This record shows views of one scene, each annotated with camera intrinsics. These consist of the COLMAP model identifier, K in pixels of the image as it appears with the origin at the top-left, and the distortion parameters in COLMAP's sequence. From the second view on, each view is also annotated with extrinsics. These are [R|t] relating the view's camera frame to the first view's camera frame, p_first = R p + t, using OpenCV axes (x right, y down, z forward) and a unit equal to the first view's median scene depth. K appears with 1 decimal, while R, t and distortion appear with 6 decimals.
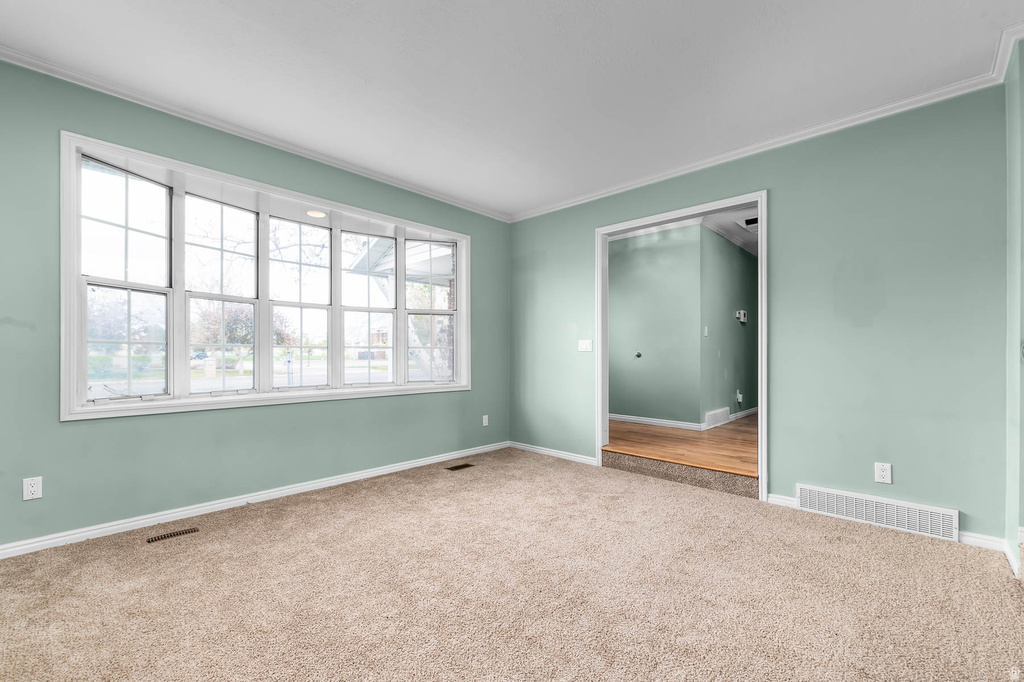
lens RADIAL K [[435.9, 0, 514.1], [0, 435.9, 351.2], [0, 0, 1]] dist [0.001496, 0.000584]
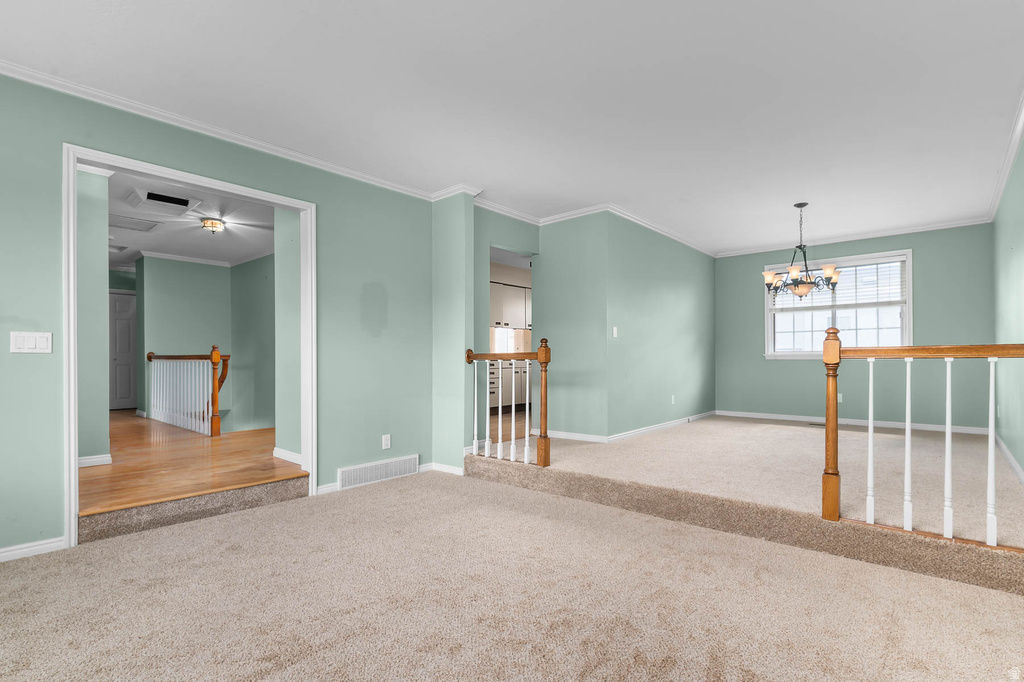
lens RADIAL K [[494.2, 0, 510.1], [0, 494.2, 365.3], [0, 0, 1]] dist [-0.002128, -0.000943]
pose [[-0.031684, -0.012676, 0.999418, -0.650577], [-0.001704, 0.999919, 0.012628, 0.009793], [-0.999496, -0.001303, -0.031703, 0.565287]]
